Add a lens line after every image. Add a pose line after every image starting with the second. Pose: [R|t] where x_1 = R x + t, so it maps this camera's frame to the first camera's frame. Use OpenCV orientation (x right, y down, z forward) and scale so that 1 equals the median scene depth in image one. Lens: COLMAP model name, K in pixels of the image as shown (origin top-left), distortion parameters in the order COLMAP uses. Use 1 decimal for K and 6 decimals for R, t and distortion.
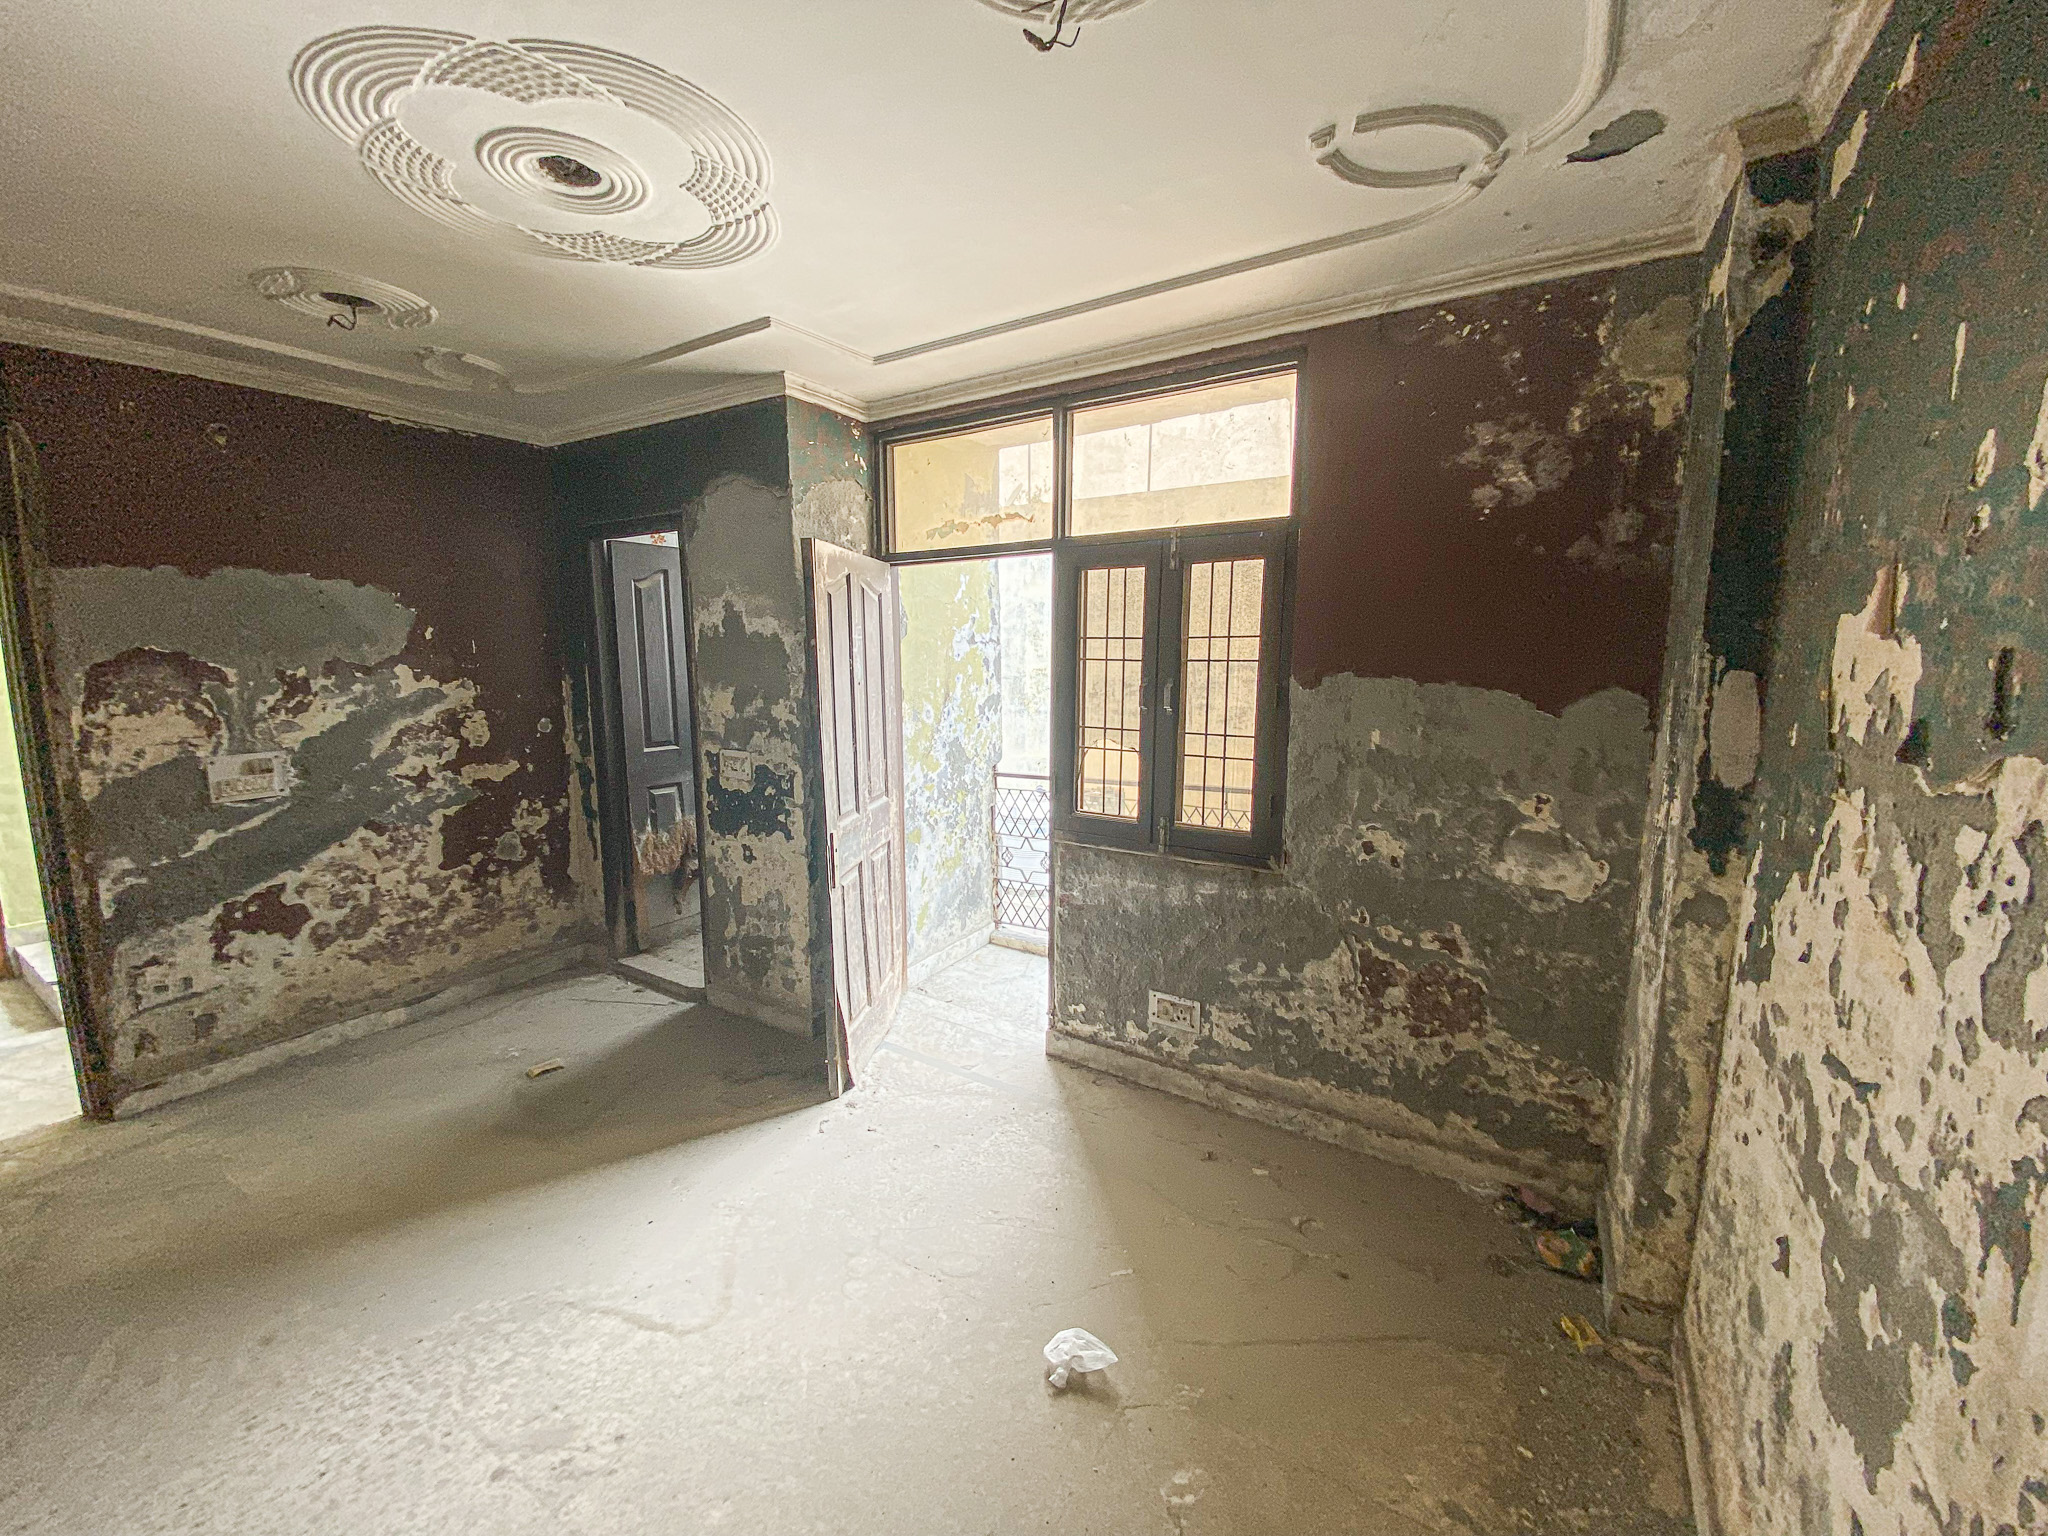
lens RADIAL K [[816.7, 0, 1025.7], [0, 816.7, 770.4], [0, 0, 1]] dist [0.001305, -0.007875]
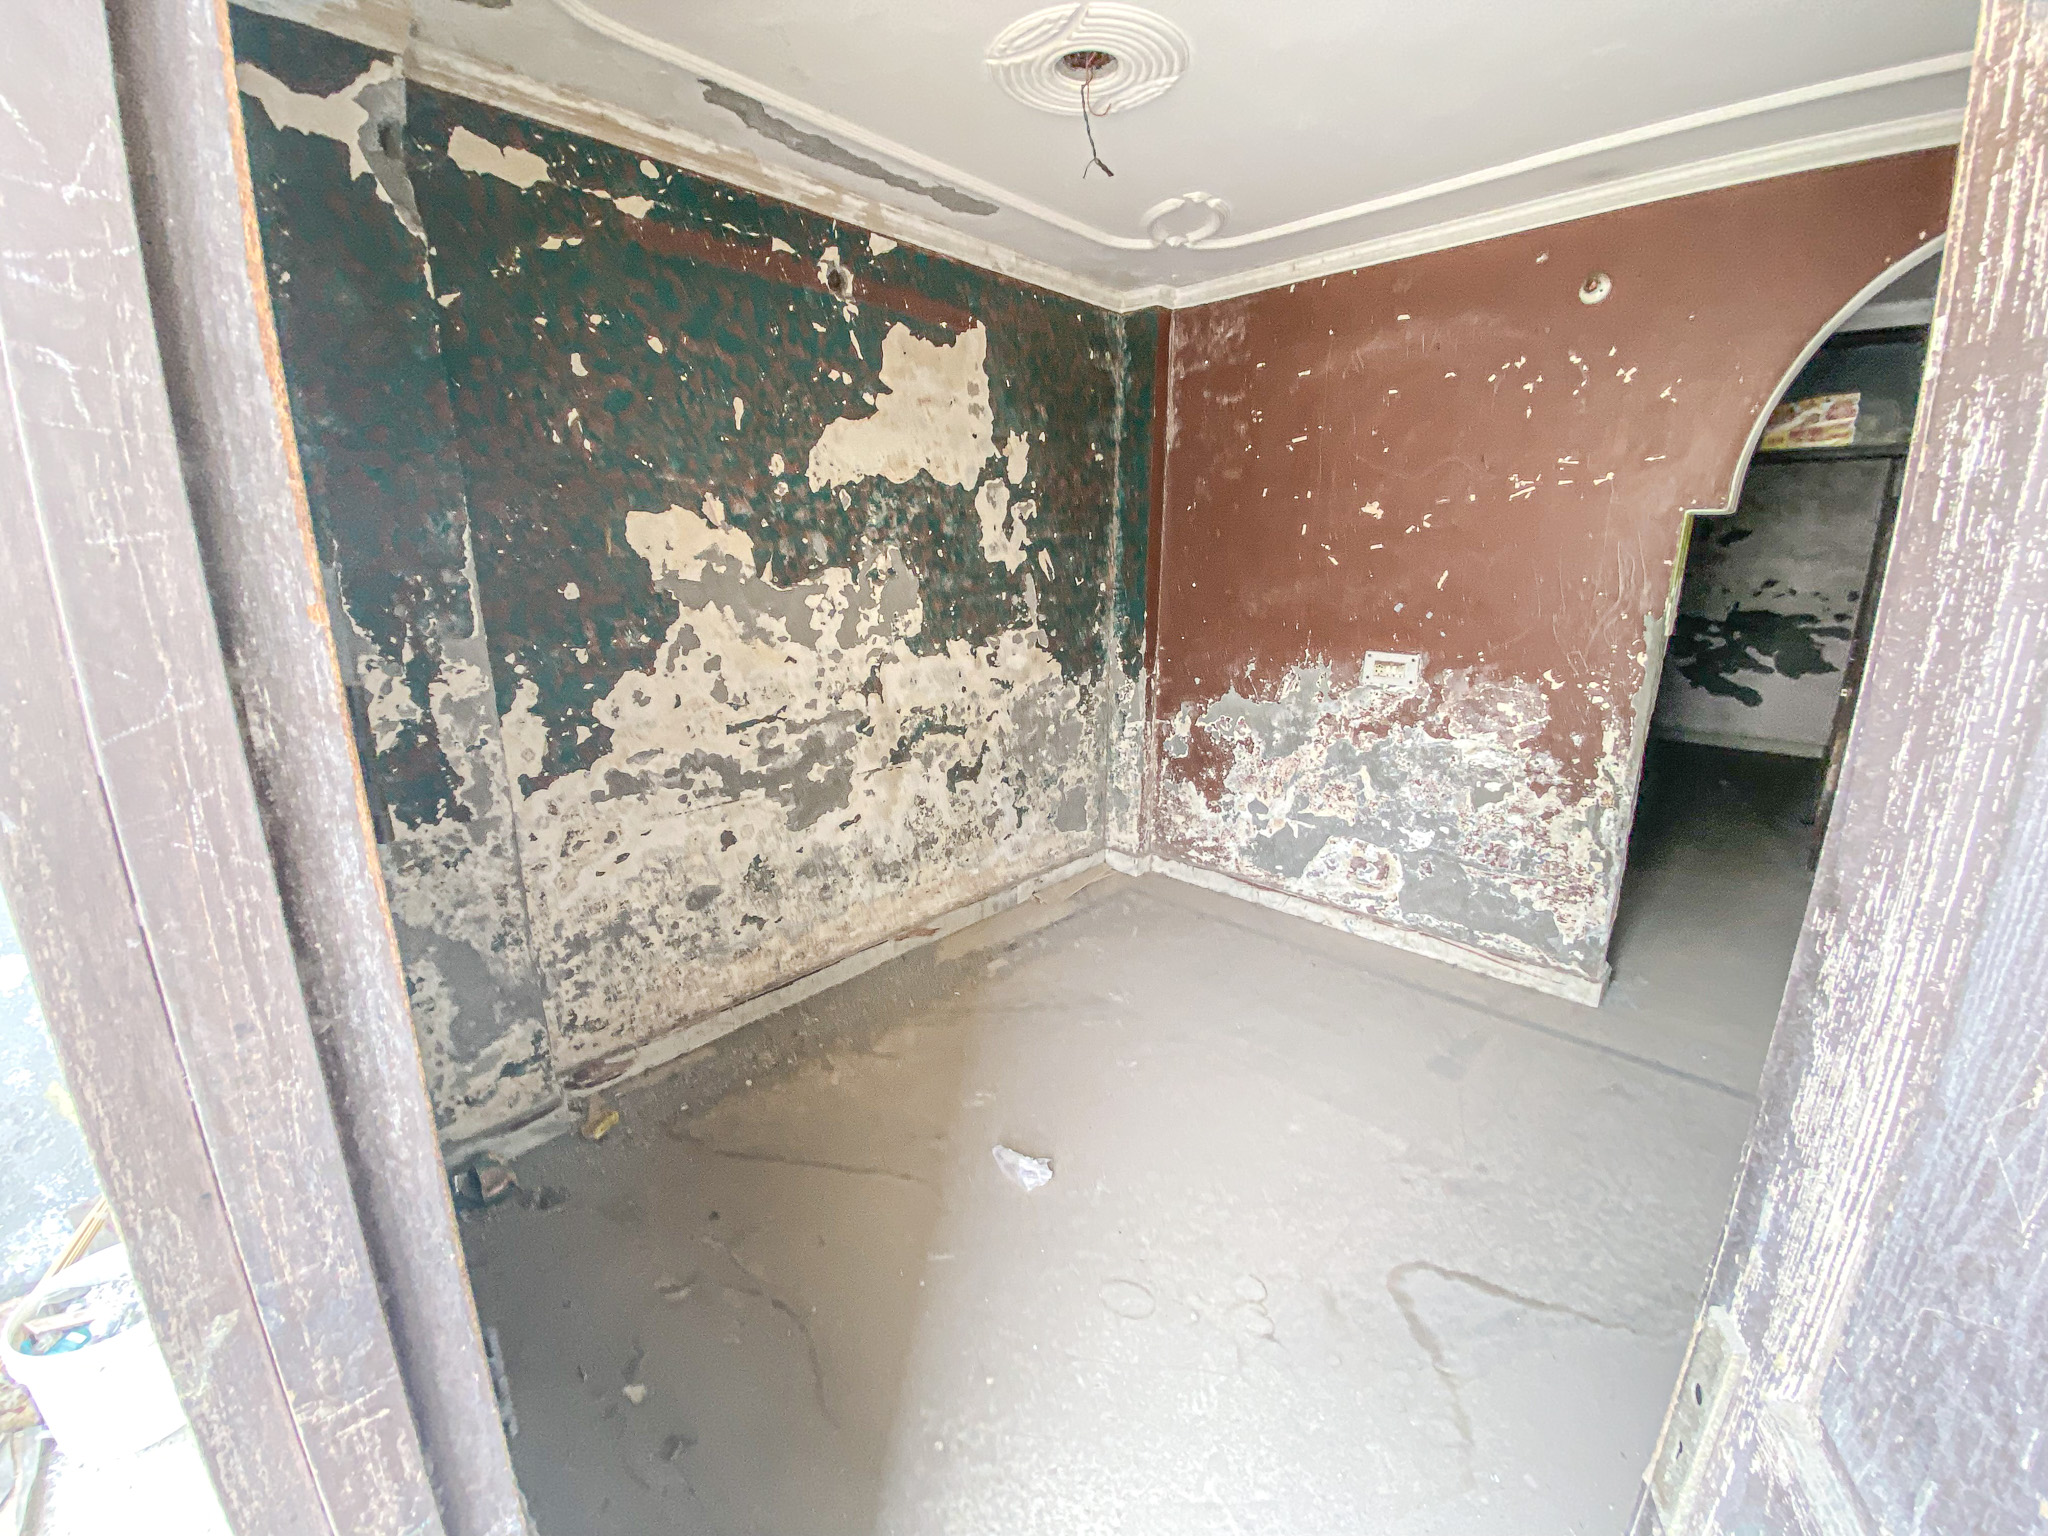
lens RADIAL K [[816.7, 0, 1031.6], [0, 816.7, 771.0], [0, 0, 1]] dist [0.001305, -0.007875]
pose [[-0.979671, -0.047071, 0.195009, -0.144341], [0.031237, 0.924433, 0.380063, -0.221525], [-0.198162, 0.378428, -0.904170, 1.840417]]
